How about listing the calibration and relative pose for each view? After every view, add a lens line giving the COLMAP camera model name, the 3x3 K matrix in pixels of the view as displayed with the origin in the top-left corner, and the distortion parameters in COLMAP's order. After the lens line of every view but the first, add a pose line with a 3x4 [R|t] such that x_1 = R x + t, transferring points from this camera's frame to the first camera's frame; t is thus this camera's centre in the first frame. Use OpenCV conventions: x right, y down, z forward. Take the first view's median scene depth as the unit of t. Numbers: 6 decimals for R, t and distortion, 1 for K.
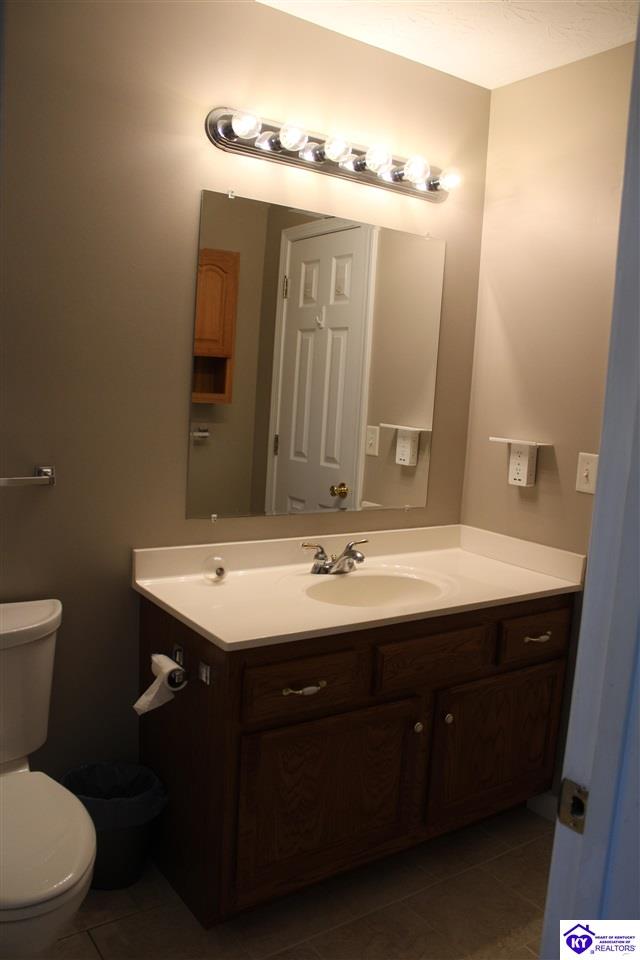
lens RADIAL K [[808.7, 0, 325.0], [0, 808.7, 480.4], [0, 0, 1]] dist [-0.171569, 0.171884]
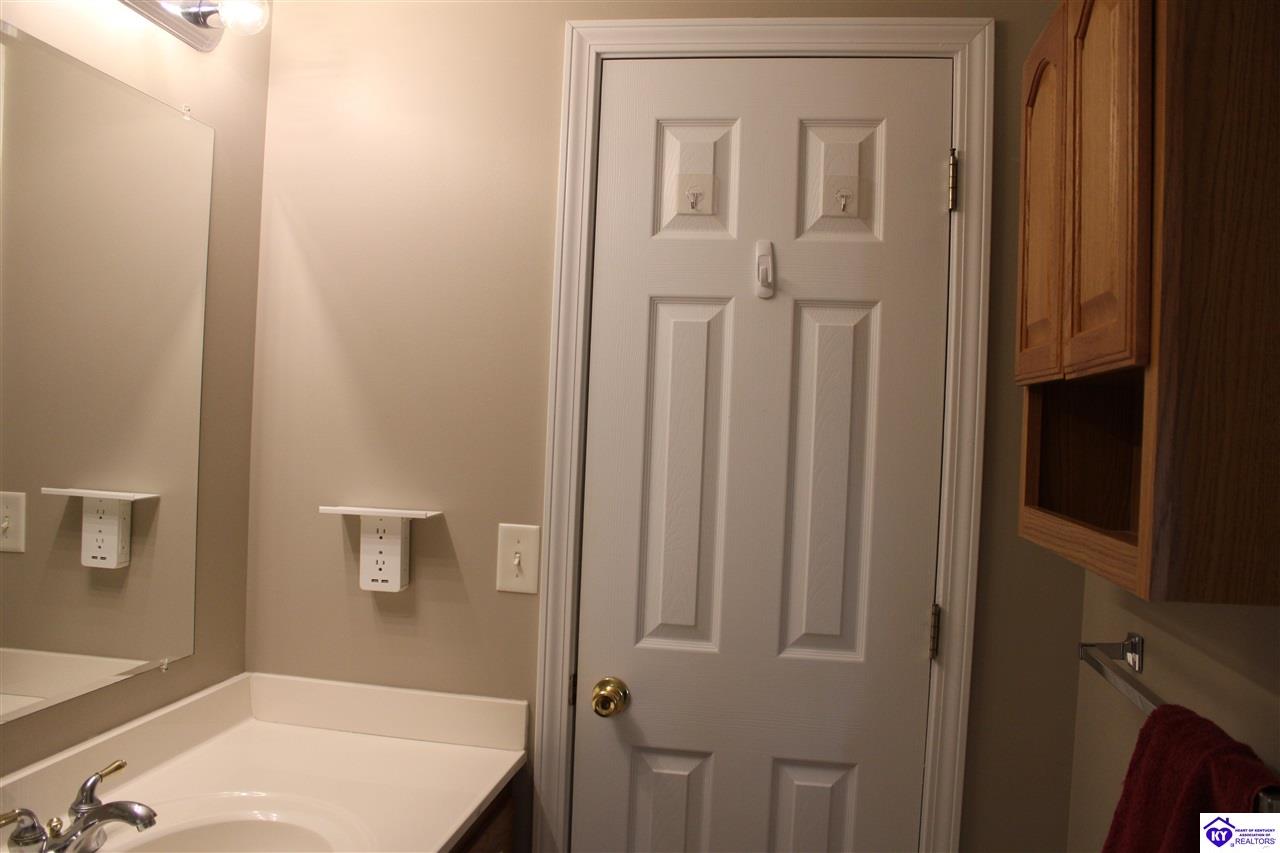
lens RADIAL K [[1078.2, 0, 640.0], [0, 1078.2, 426.5], [0, 0, 1]] dist [-0.171569, 0.171884]
pose [[0.699564, -0.040520, 0.713420, -0.147186], [0.086802, 0.995816, -0.028557, -0.069390], [-0.709279, 0.081904, 0.700154, 0.360730]]
